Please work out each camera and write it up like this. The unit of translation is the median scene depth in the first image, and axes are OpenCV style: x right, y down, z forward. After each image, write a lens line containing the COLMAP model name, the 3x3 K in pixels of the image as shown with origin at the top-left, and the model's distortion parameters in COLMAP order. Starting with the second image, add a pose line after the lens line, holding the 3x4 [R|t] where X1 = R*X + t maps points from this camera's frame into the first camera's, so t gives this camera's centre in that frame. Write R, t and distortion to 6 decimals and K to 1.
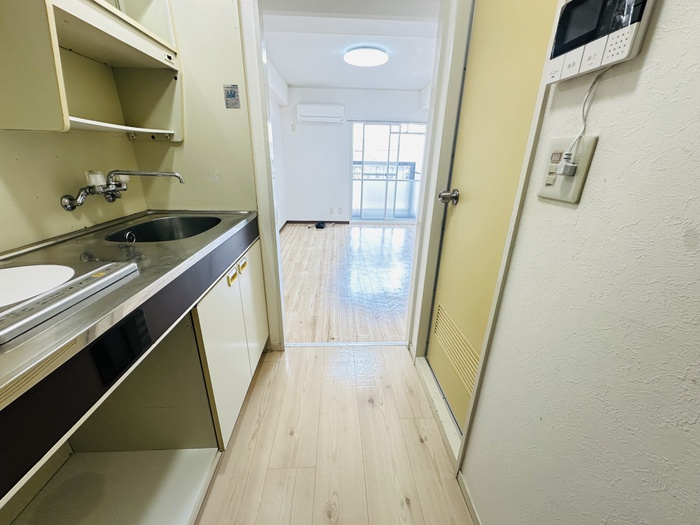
lens RADIAL K [[281.2, 0, 350.0], [0, 281.2, 262.5], [0, 0, 1]] dist [-0.003200, -0.000280]
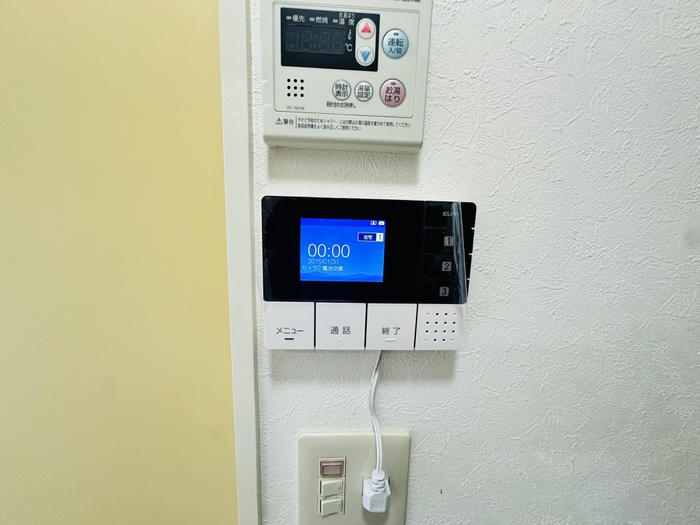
lens RADIAL K [[281.2, 0, 350.0], [0, 281.2, 262.5], [0, 0, 1]] dist [-0.003200, -0.000280]
pose [[0.003799, -0.182120, 0.983269, 0.167265], [0.321238, 0.931382, 0.171268, -0.427427], [-0.946991, 0.315213, 0.062043, 0.443538]]
